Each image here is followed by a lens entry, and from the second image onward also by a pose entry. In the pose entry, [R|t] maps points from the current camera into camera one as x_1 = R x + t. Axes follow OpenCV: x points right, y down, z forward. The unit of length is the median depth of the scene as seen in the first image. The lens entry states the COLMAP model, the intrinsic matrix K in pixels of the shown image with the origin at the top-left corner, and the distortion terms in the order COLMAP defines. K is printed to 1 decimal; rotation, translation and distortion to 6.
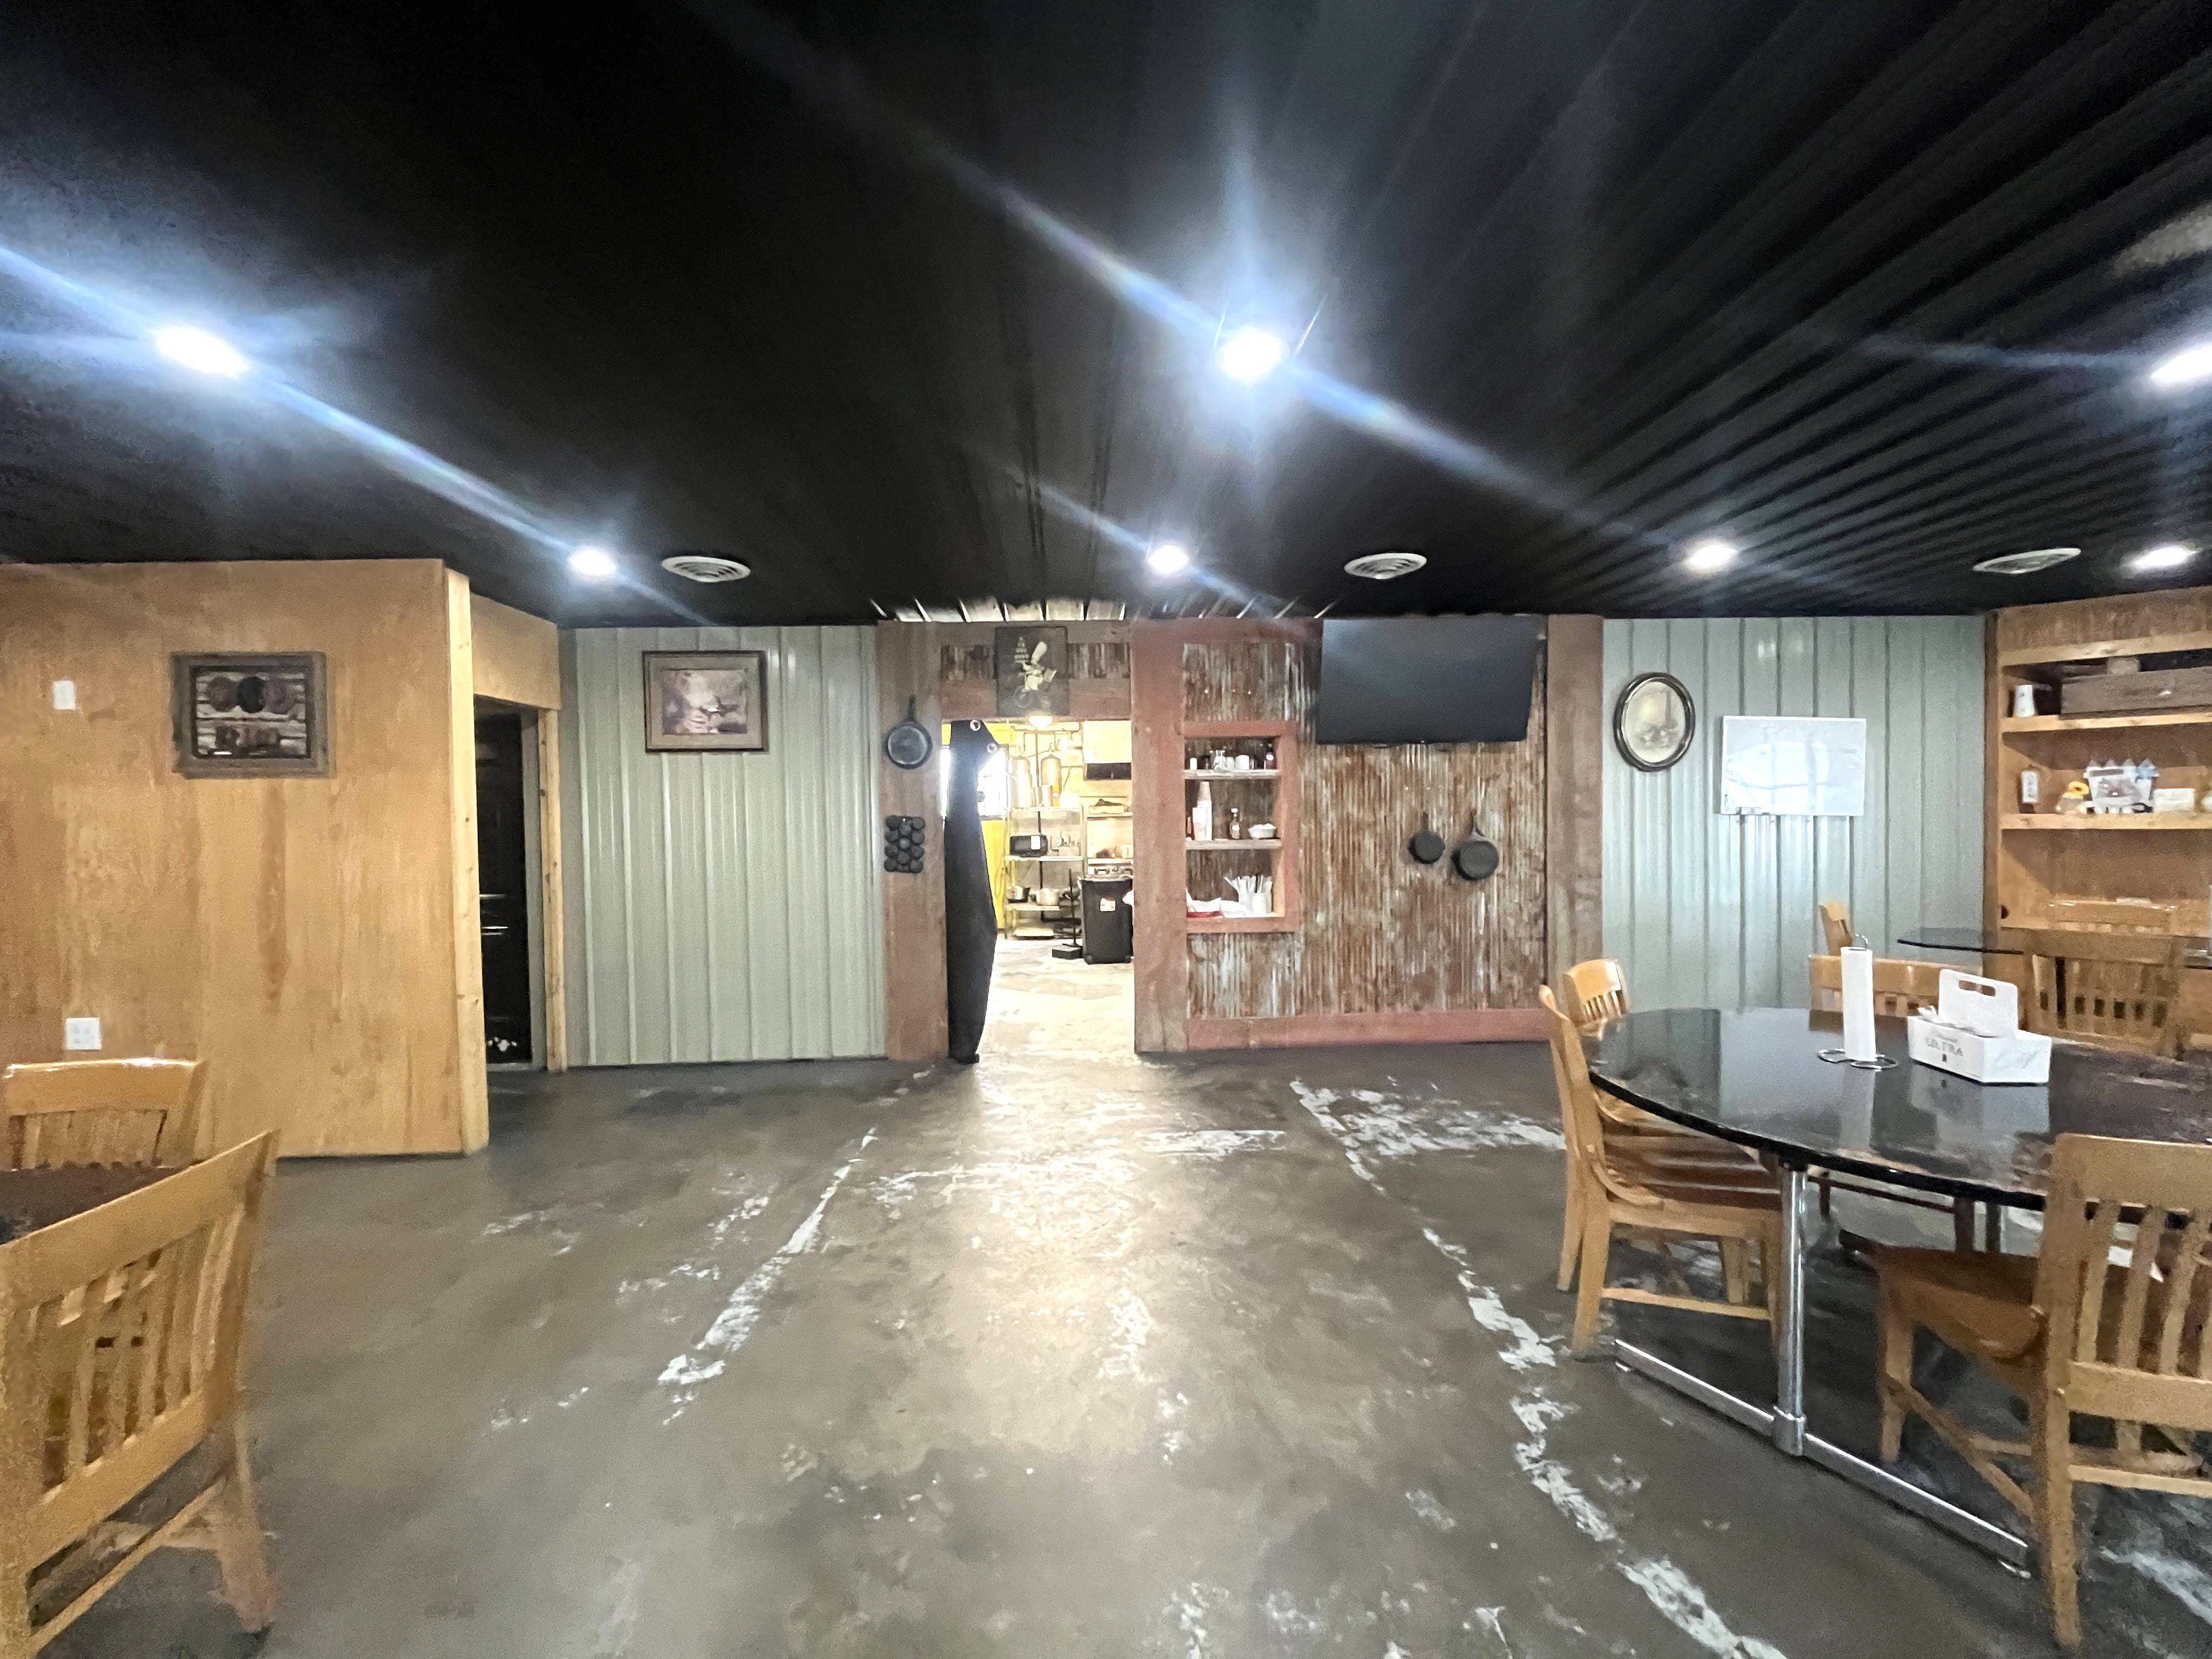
lens RADIAL K [[883.9, 0, 1106.0], [0, 883.9, 829.5], [0, 0, 1]] dist [-0.003166, -0.000299]
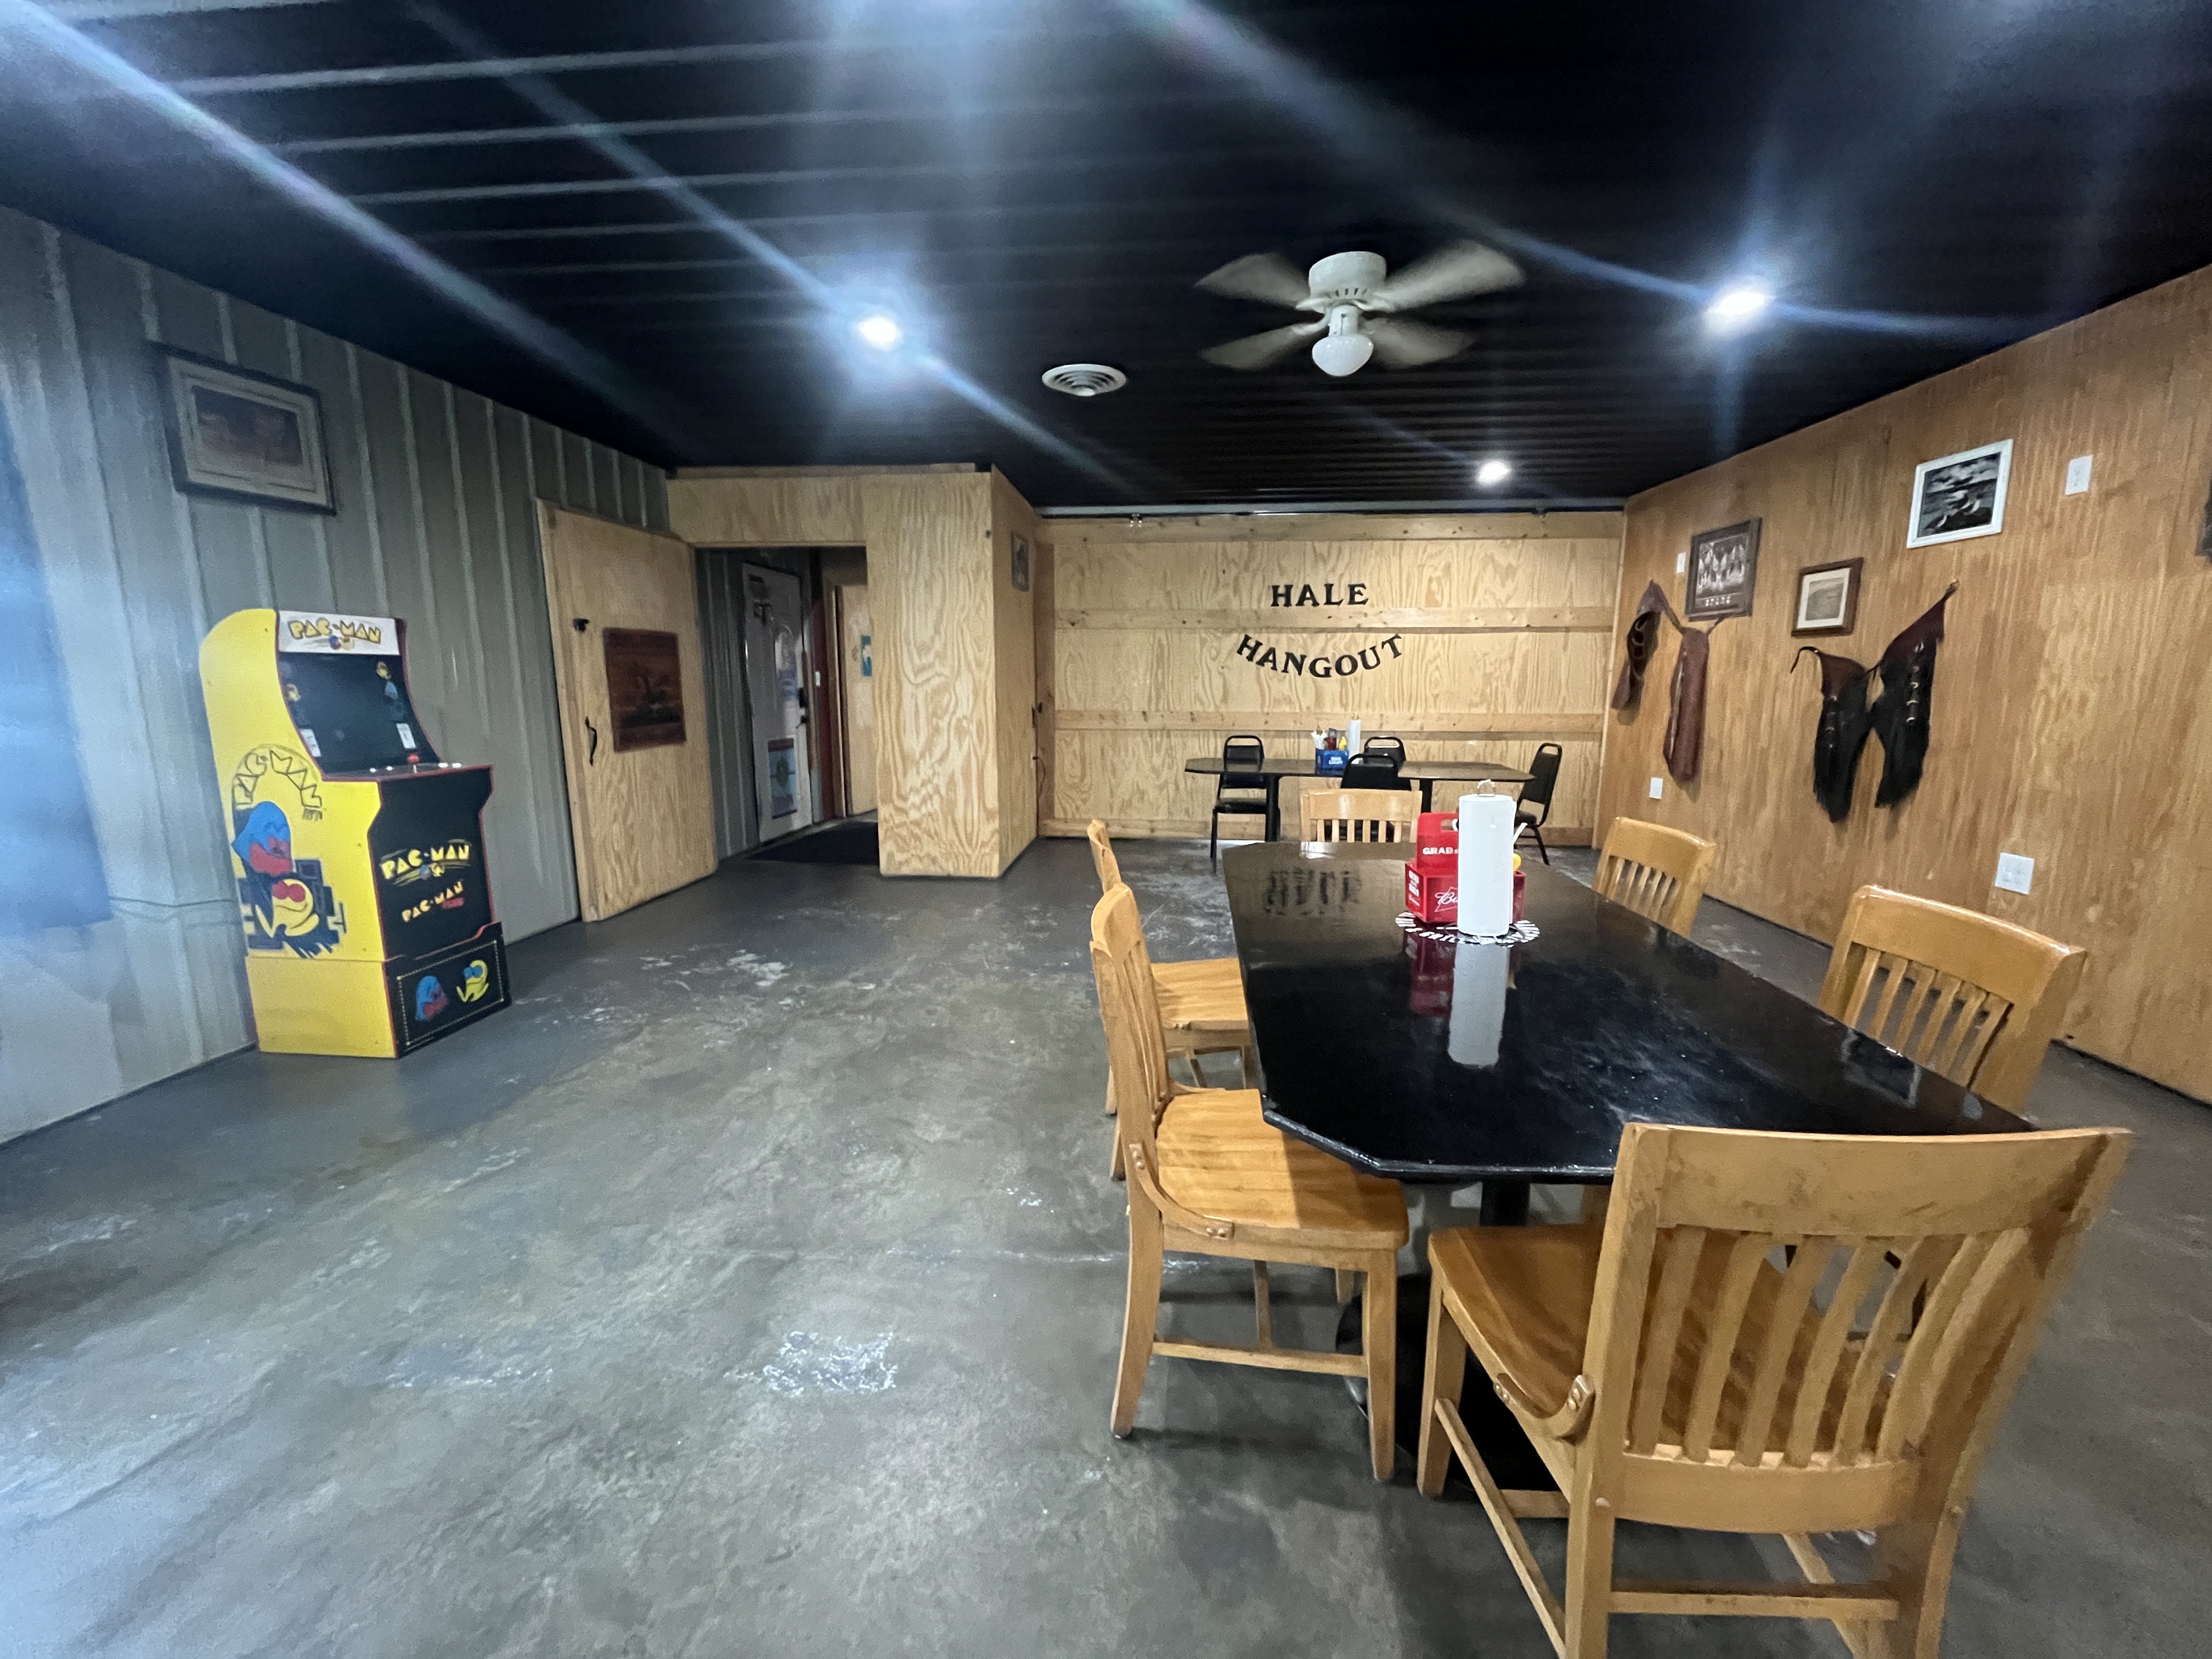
lens RADIAL K [[883.9, 0, 1106.0], [0, 883.9, 829.5], [0, 0, 1]] dist [-0.003166, -0.000299]
pose [[-0.141326, 0.186411, -0.972254, -0.123995], [-0.019927, 0.981377, 0.191056, 0.025839], [0.989763, 0.046375, -0.134980, 0.148854]]
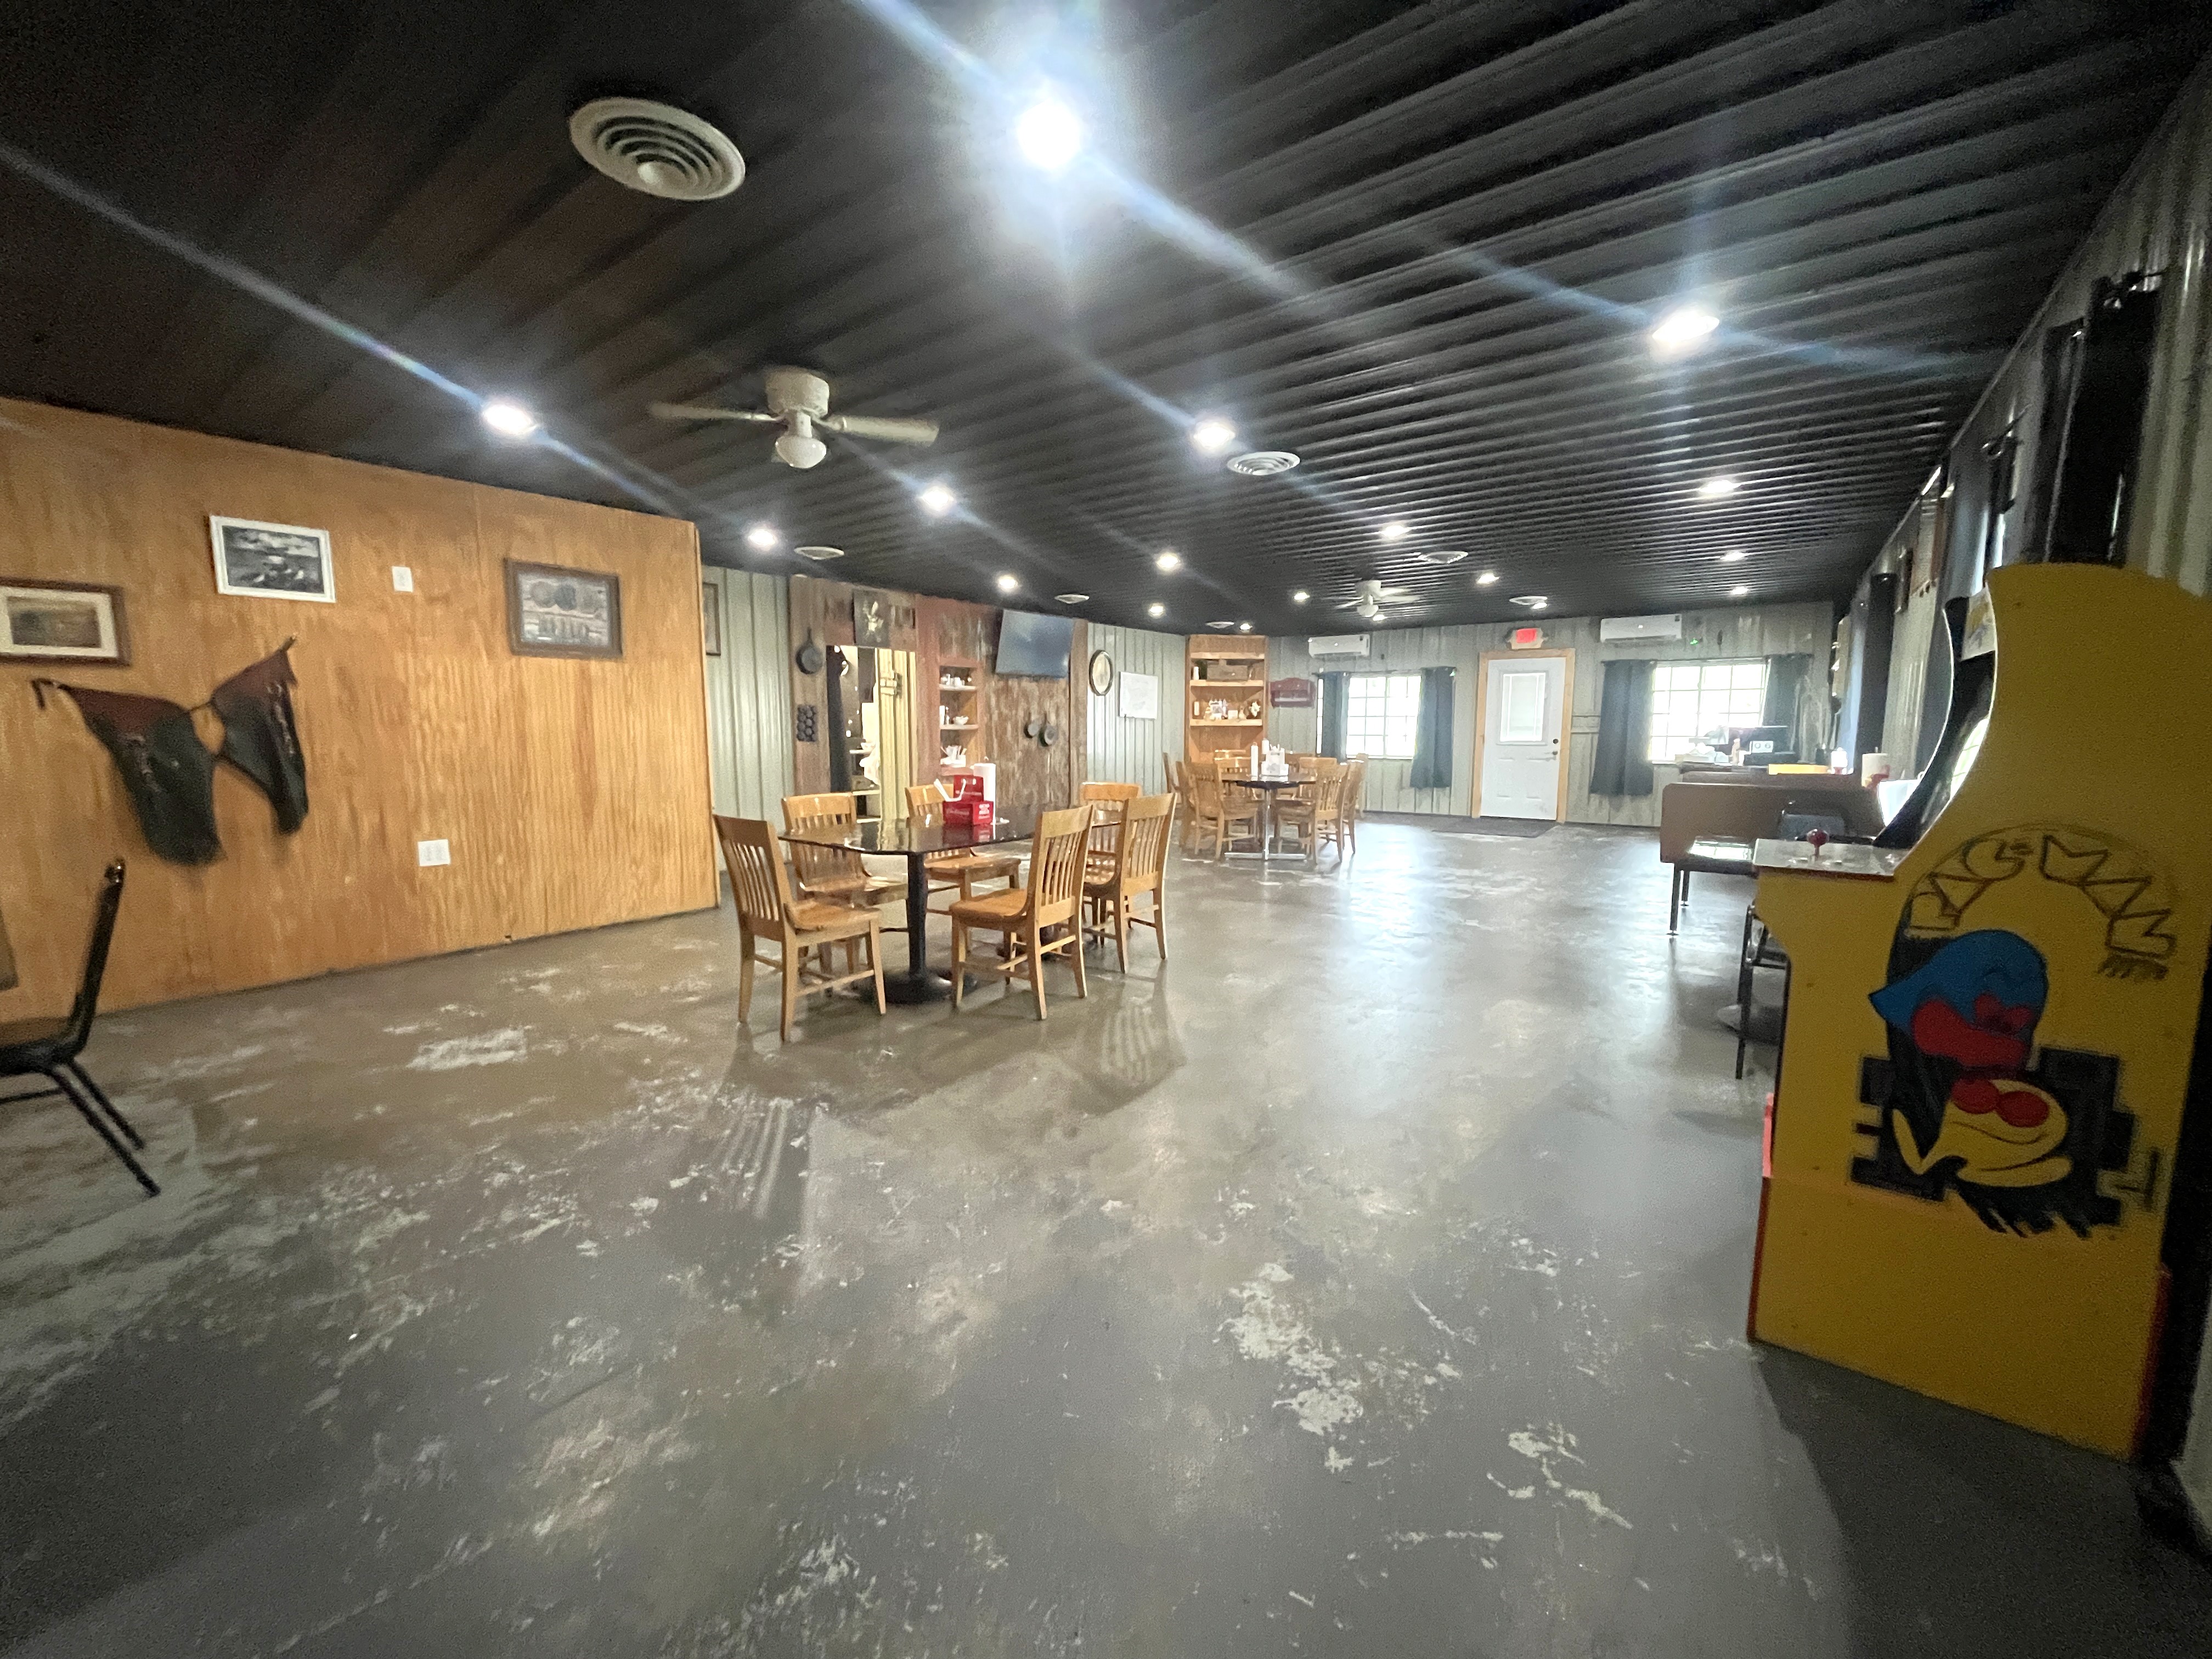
lens RADIAL K [[883.9, 0, 1106.0], [0, 883.9, 829.5], [0, 0, 1]] dist [-0.003166, -0.000299]
pose [[0.629093, -0.075365, 0.773668, -1.086410], [0.006765, 0.995782, 0.091501, 0.062890], [-0.777301, -0.052329, 0.626949, -0.389871]]
